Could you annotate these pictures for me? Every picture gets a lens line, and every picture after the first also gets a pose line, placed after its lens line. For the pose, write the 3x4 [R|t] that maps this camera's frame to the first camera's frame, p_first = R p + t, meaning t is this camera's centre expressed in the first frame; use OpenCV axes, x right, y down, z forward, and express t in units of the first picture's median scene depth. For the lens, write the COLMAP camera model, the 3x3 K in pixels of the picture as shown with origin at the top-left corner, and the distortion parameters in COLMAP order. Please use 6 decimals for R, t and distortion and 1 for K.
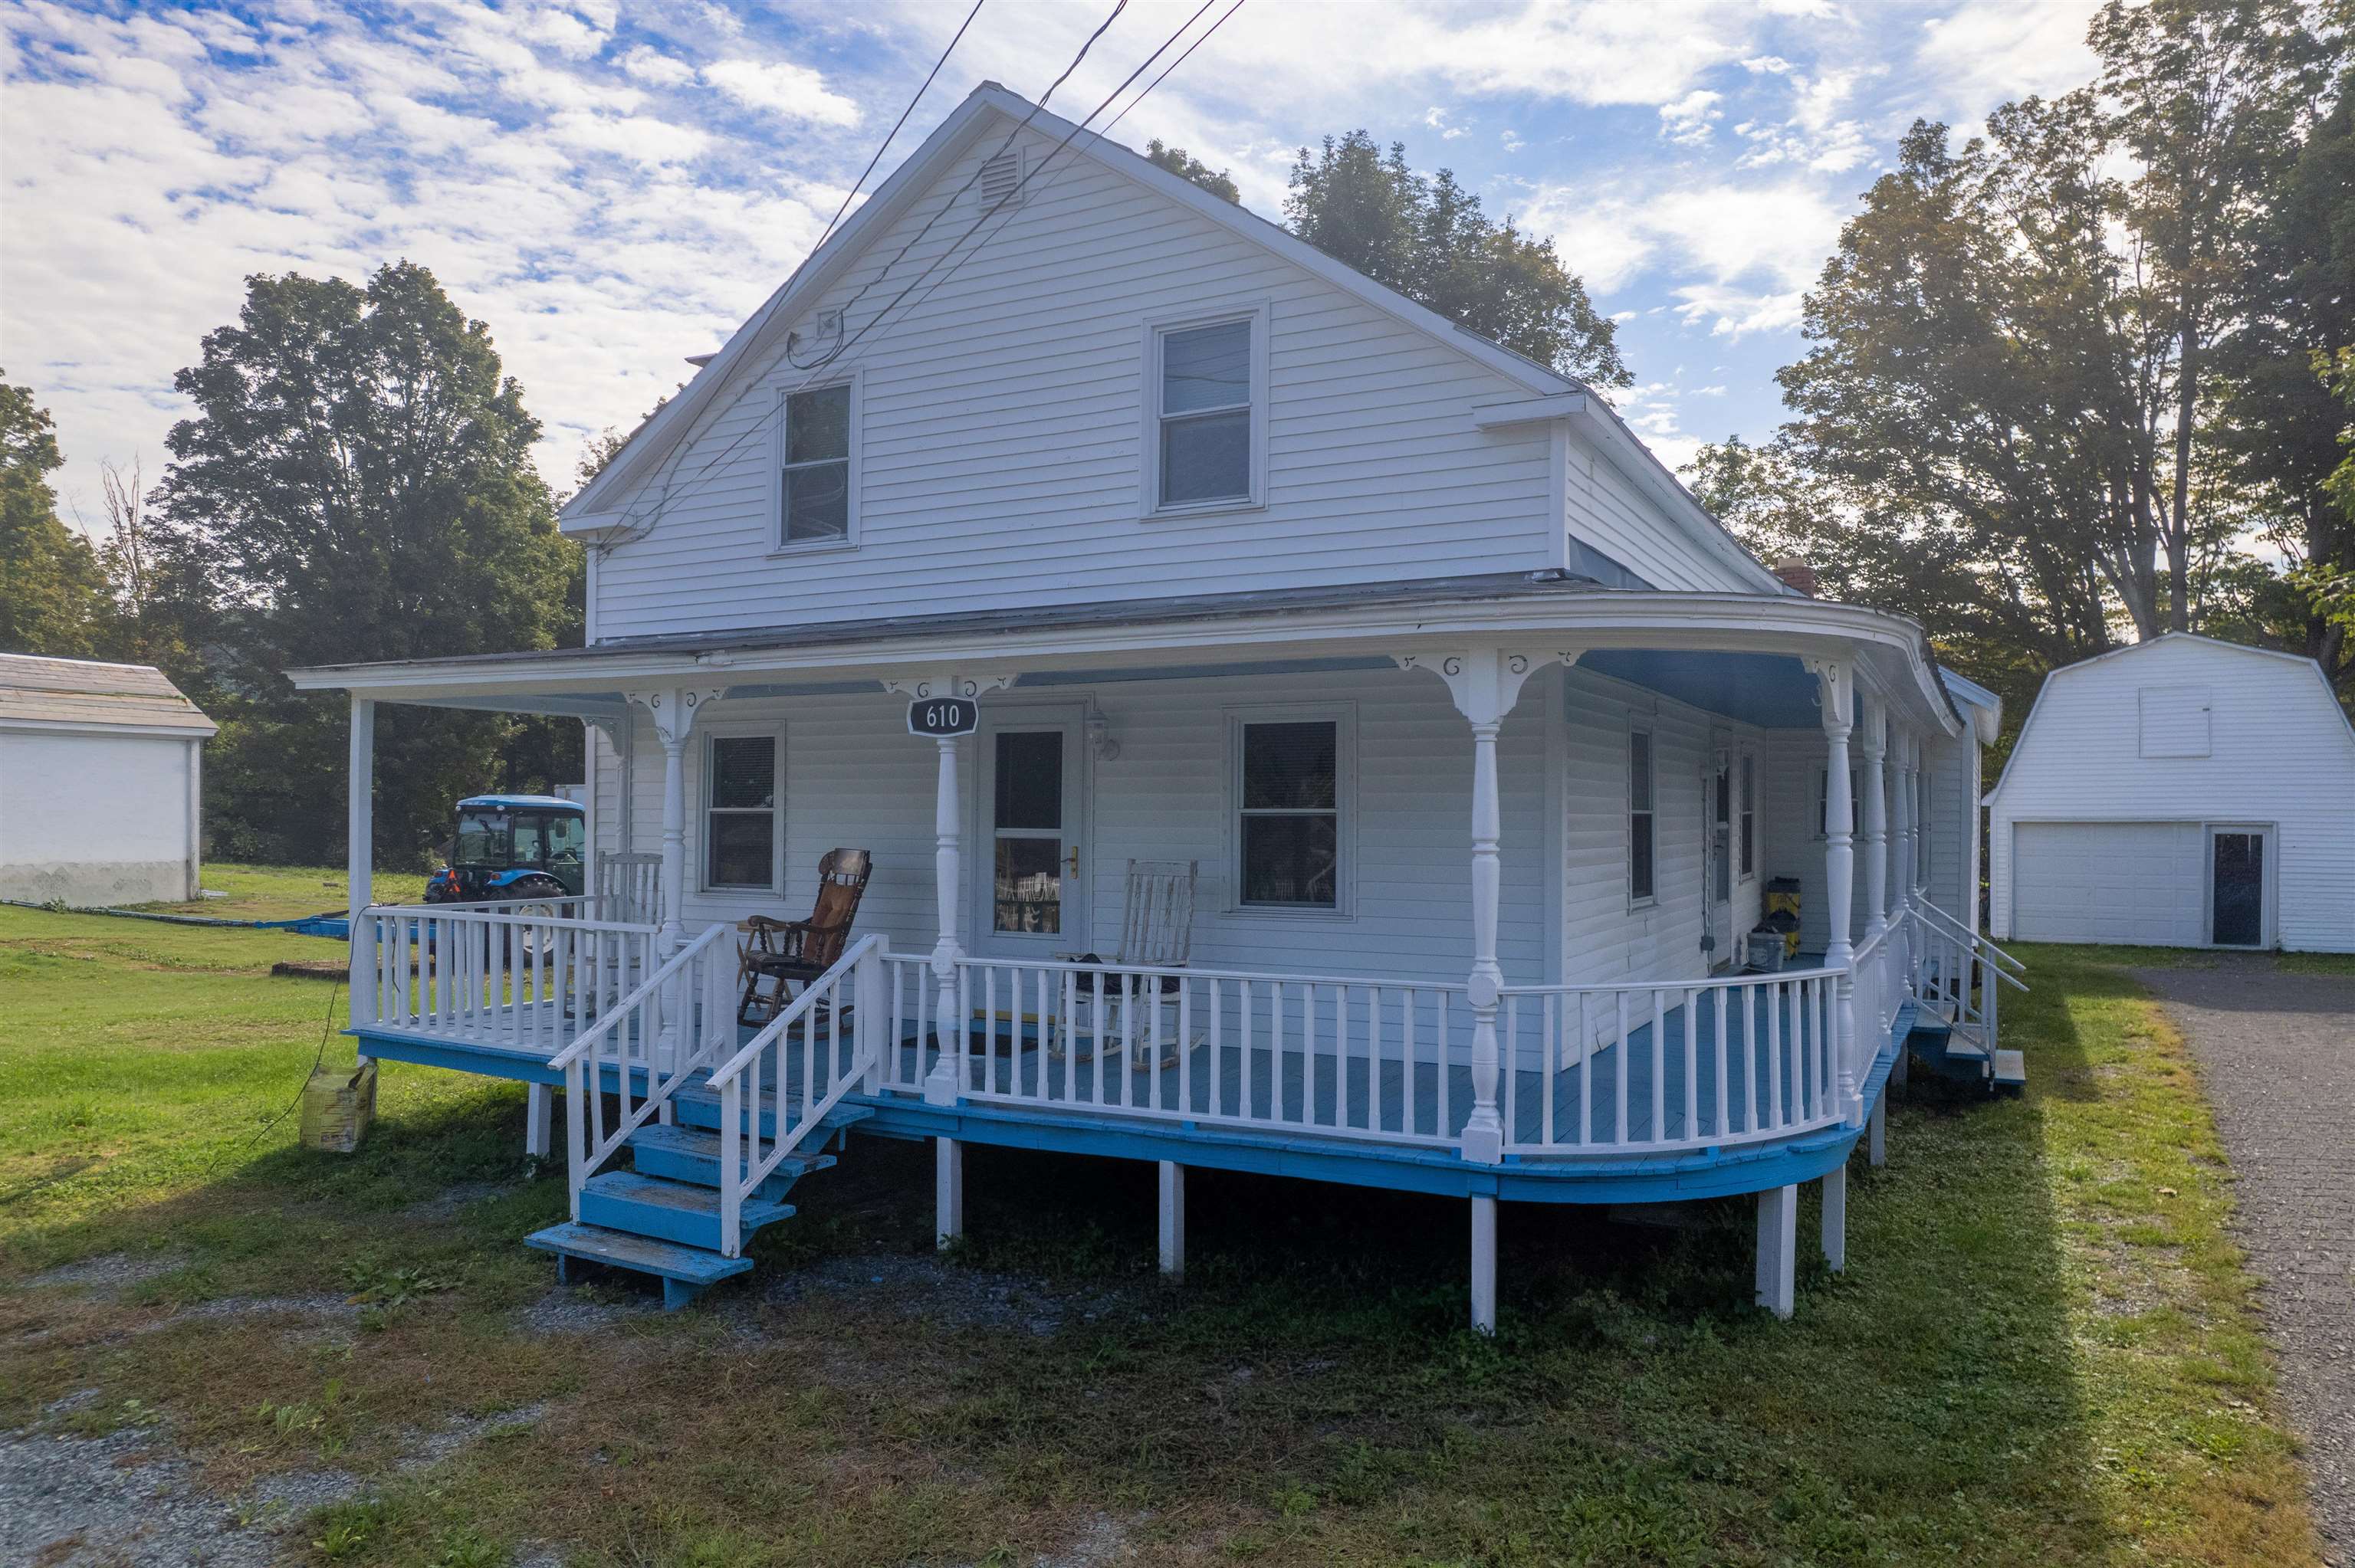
lens RADIAL K [[1528.5, 0, 1177.5], [0, 1528.5, 784.0], [0, 0, 1]] dist [-0.004984, -0.000910]
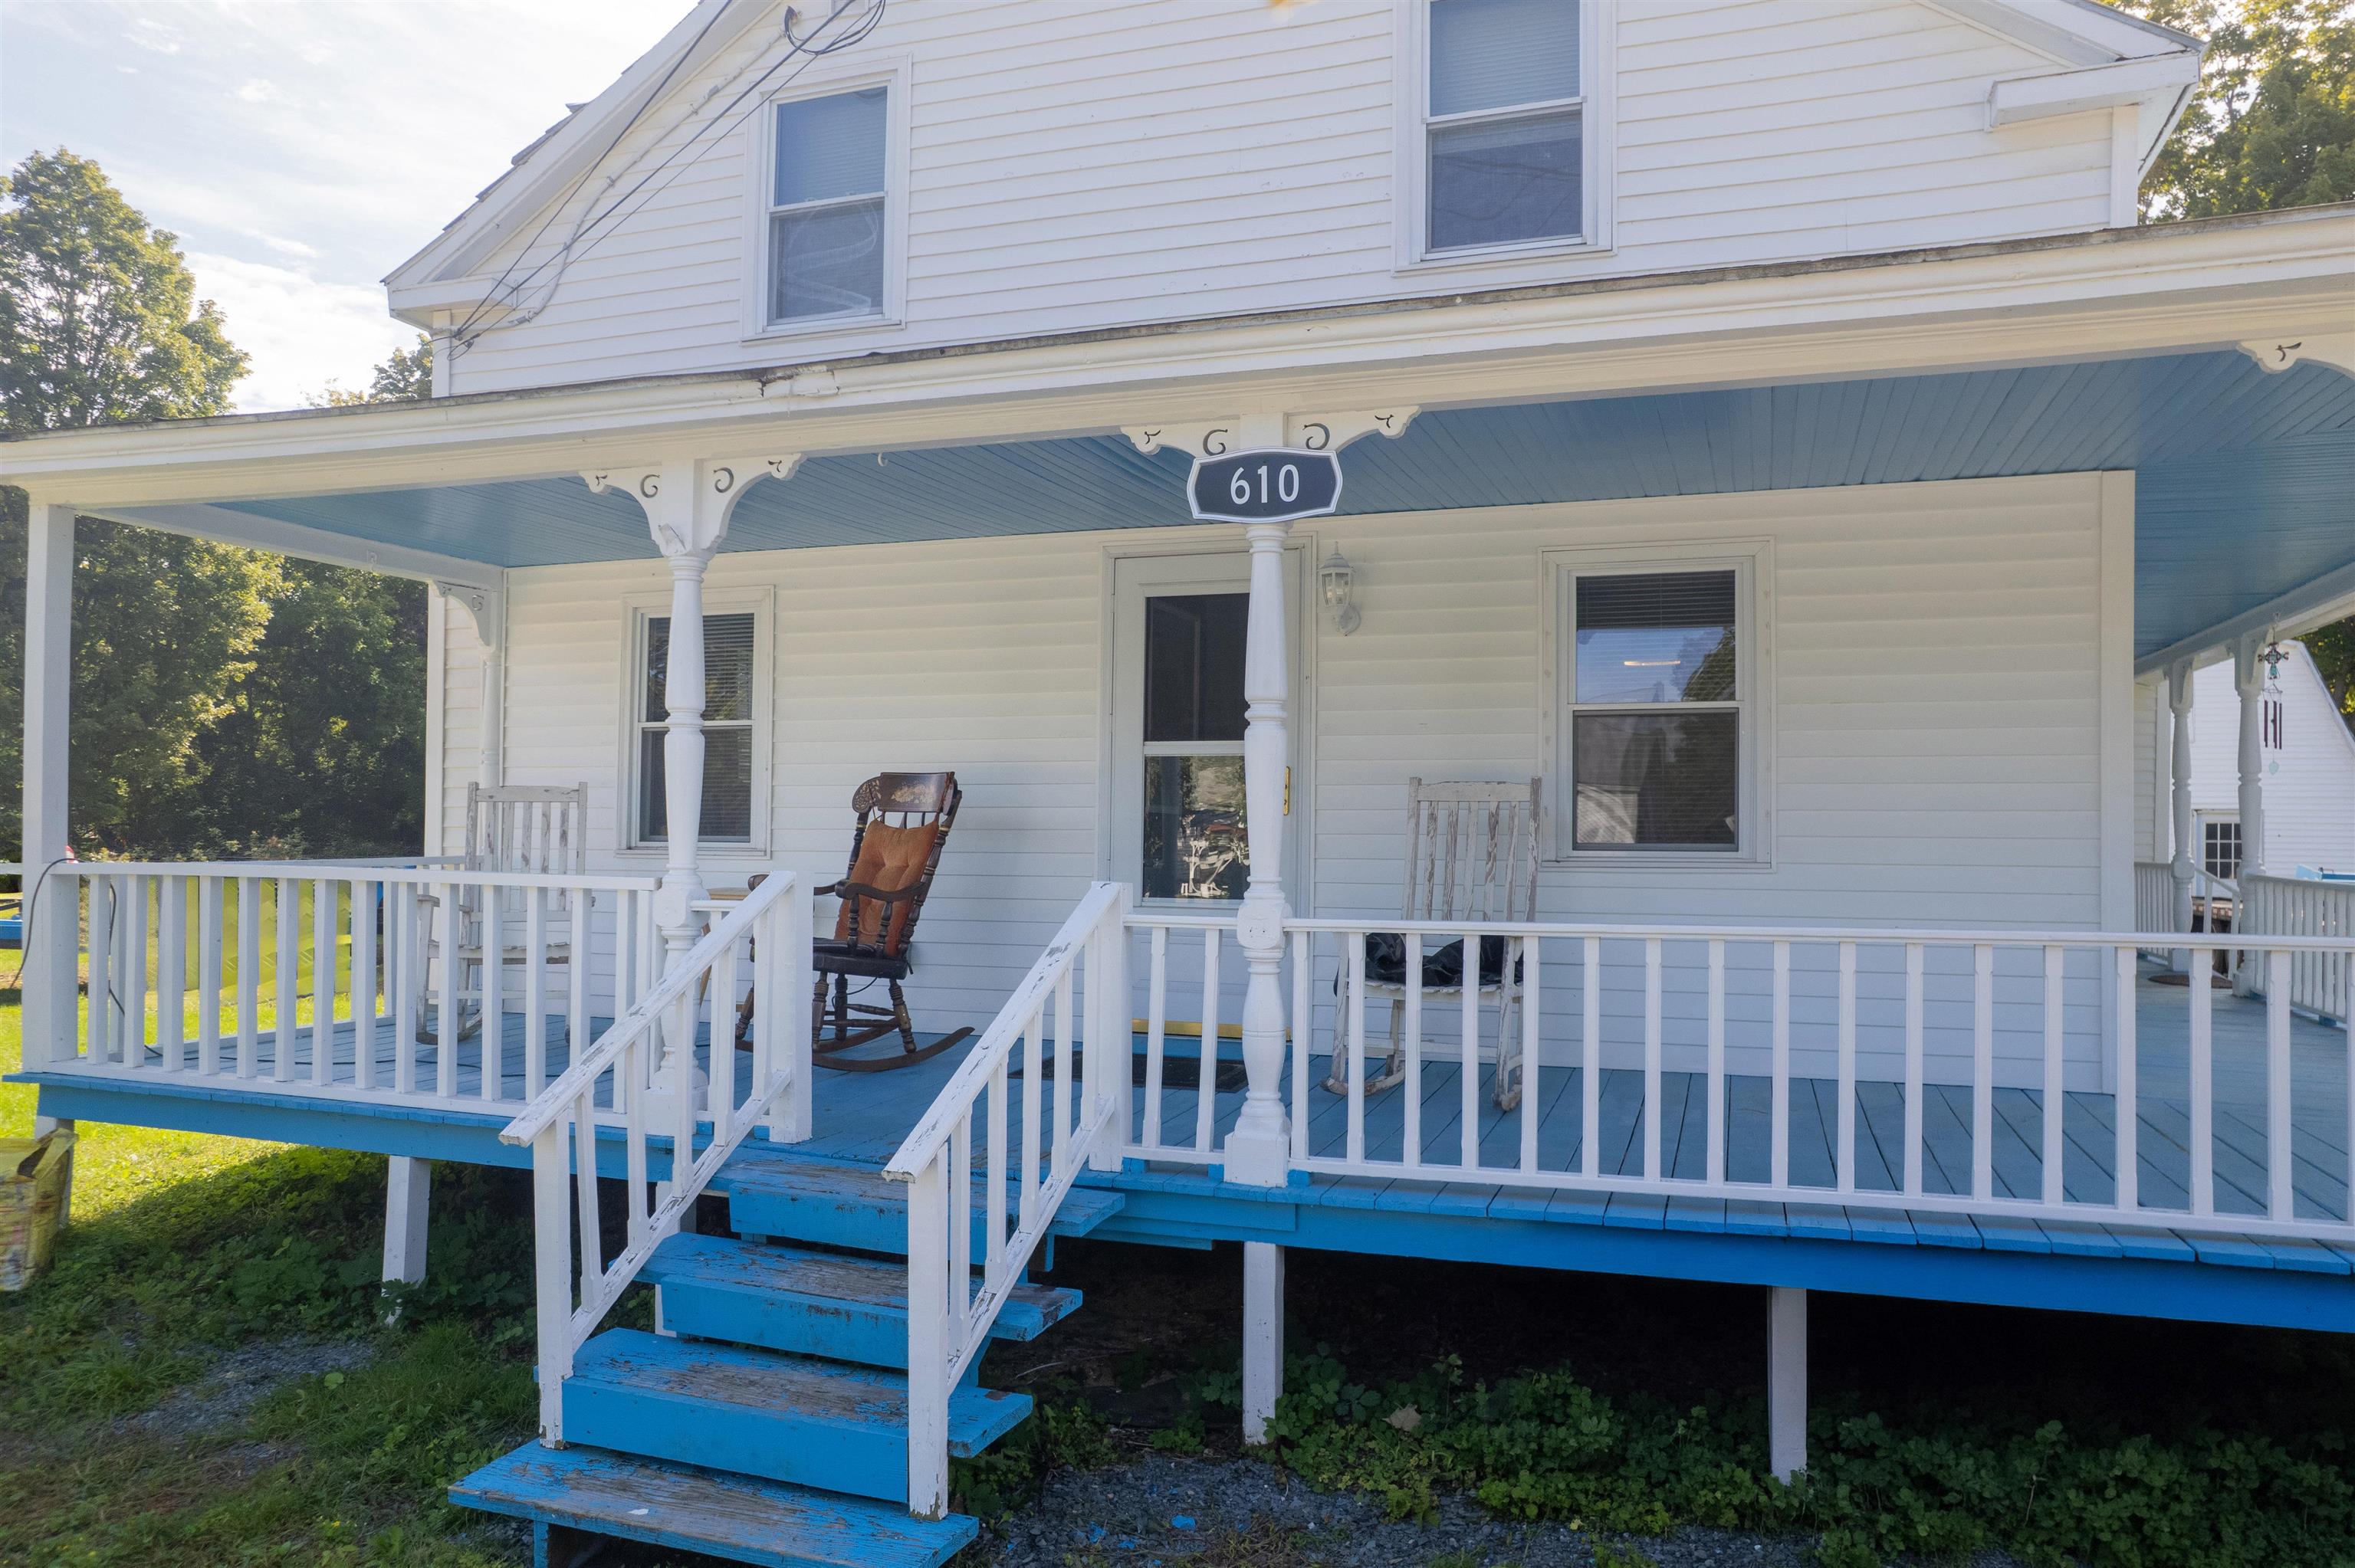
lens RADIAL K [[1541.7, 0, 1262.3], [0, 1541.7, 796.7], [0, 0, 1]] dist [-0.023774, 0.031464]
pose [[0.980590, 0.010388, 0.195795, -0.216095], [-0.010385, 0.999946, -0.001041, 0.057293], [-0.195795, -0.001012, 0.980644, 0.369940]]
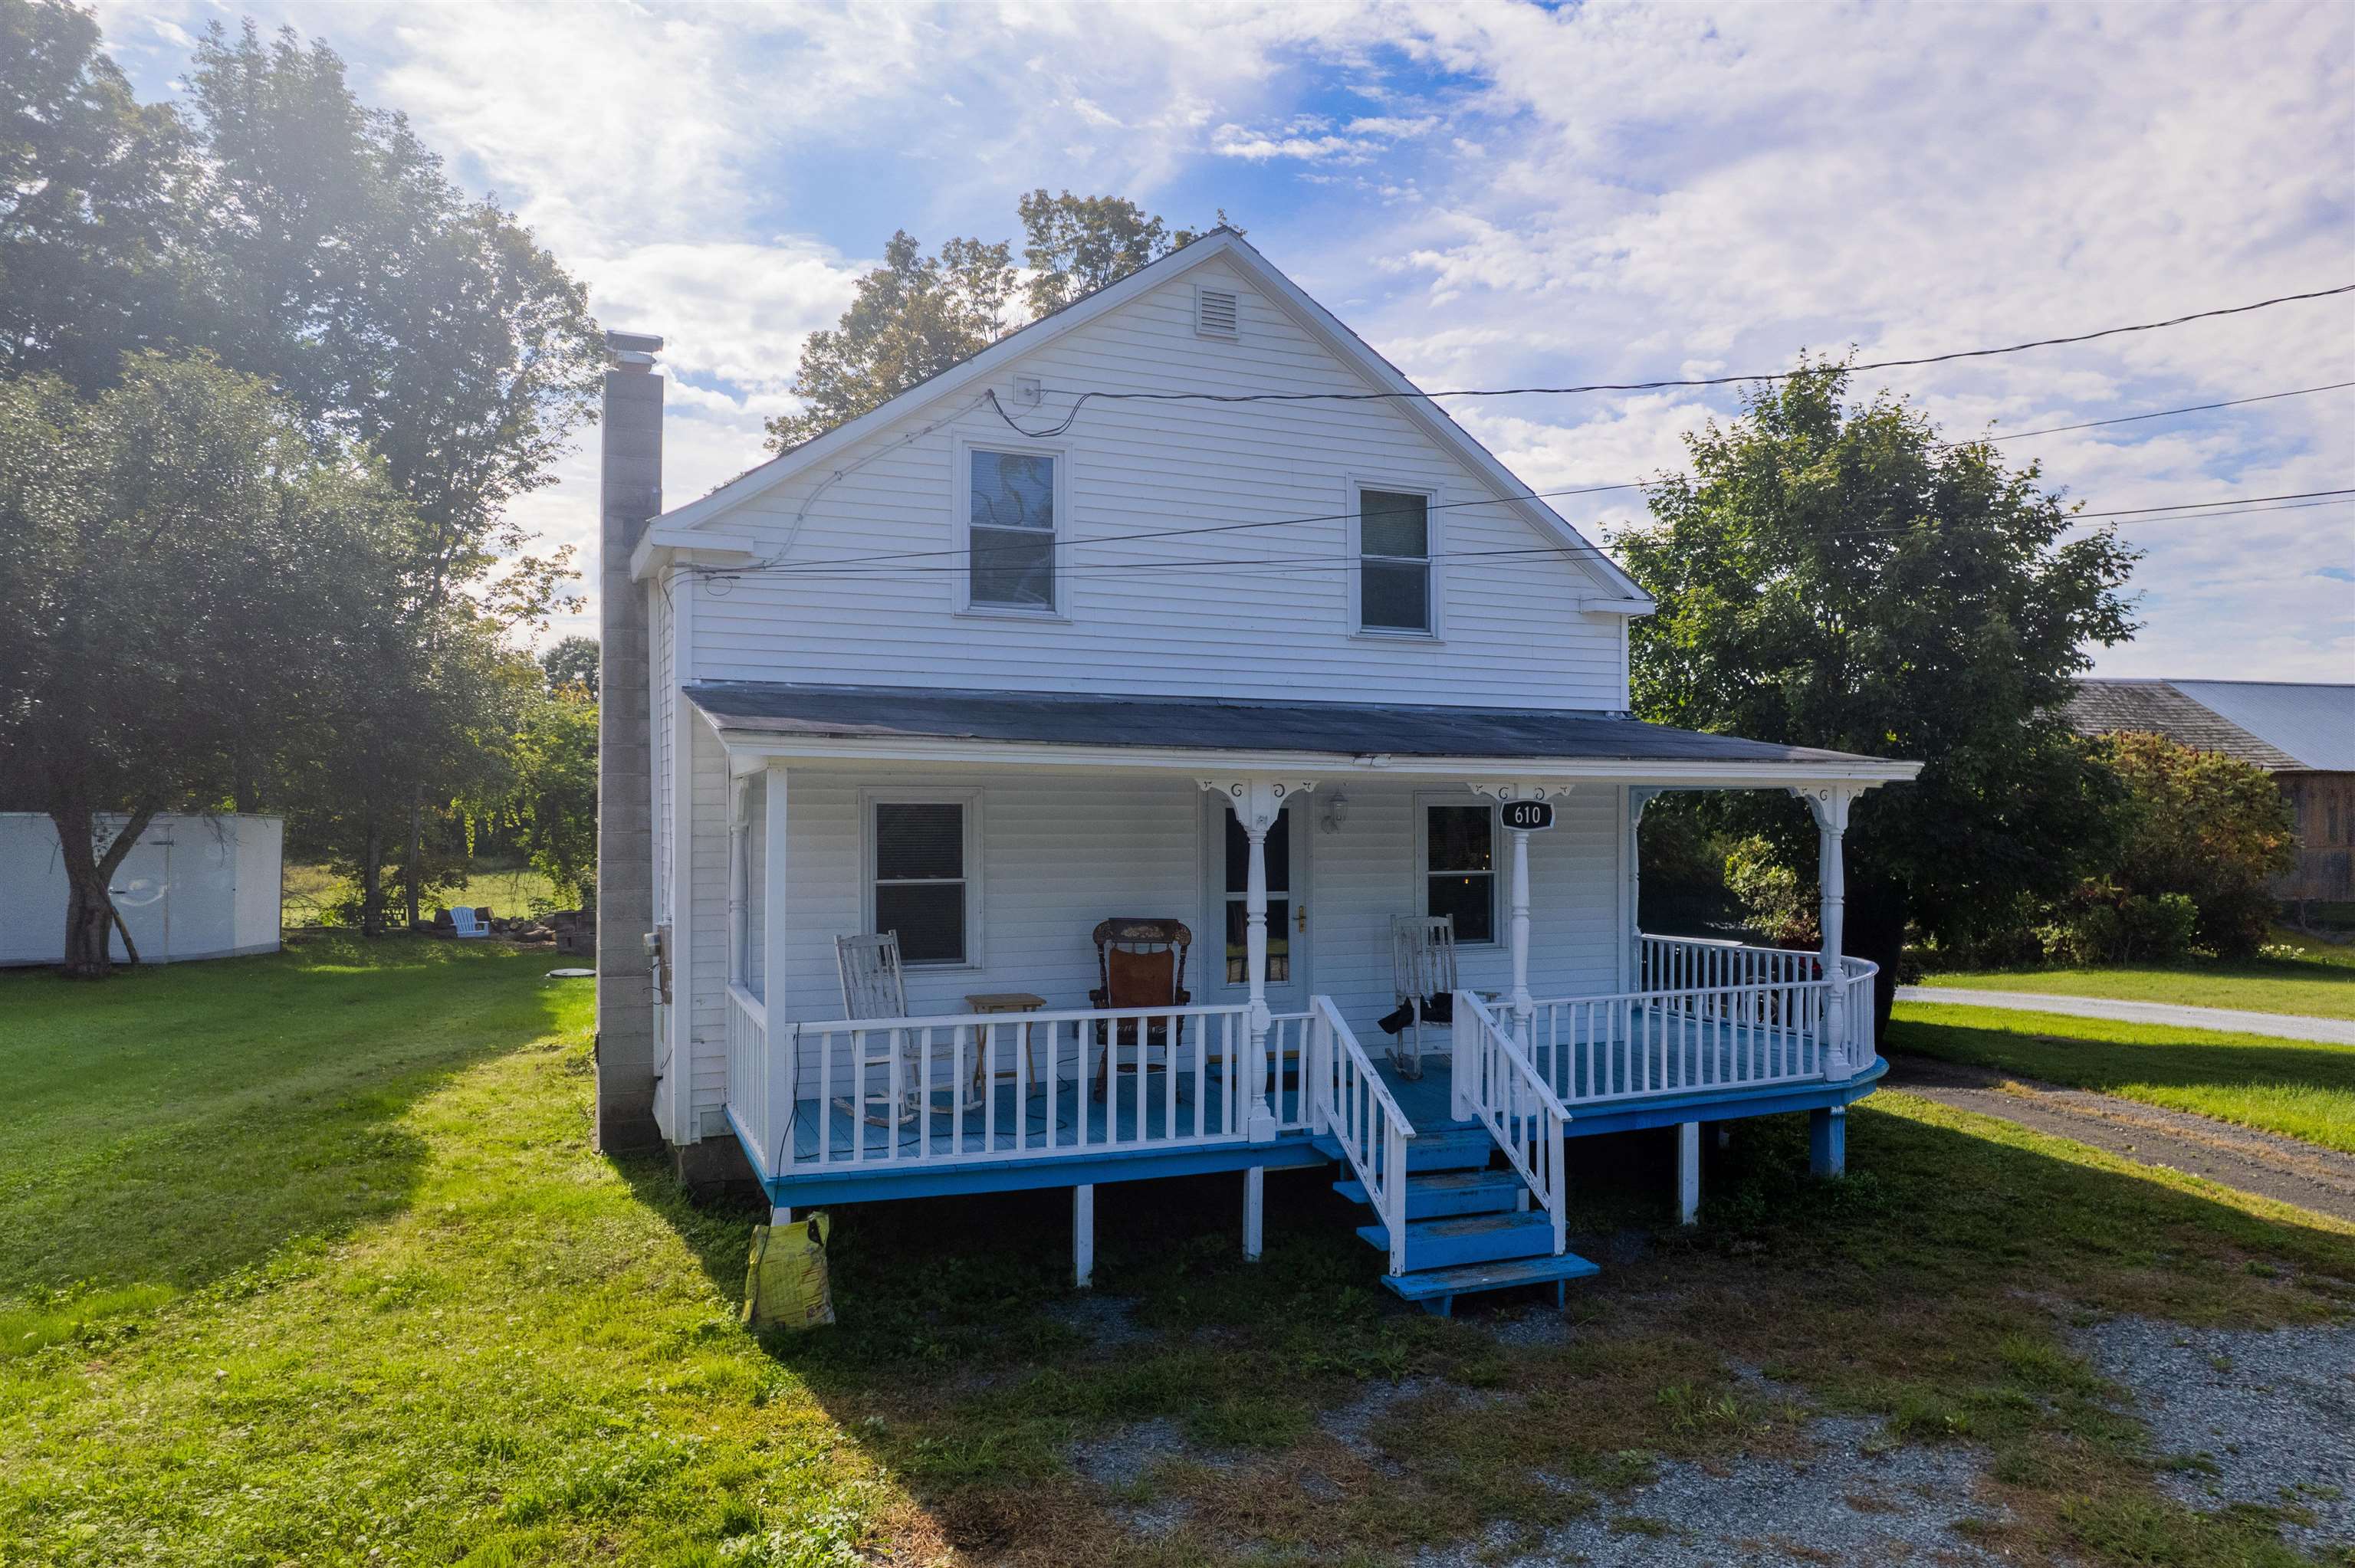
lens RADIAL K [[1585.0, 0, 1177.5], [0, 1585.0, 784.0], [0, 0, 1]] dist [0.000315, -0.000151]
pose [[0.571789, 0.015479, 0.820254, -1.167541], [-0.024562, 0.999697, -0.001743, -0.050196], [-0.820033, -0.019150, 0.571996, 0.393486]]
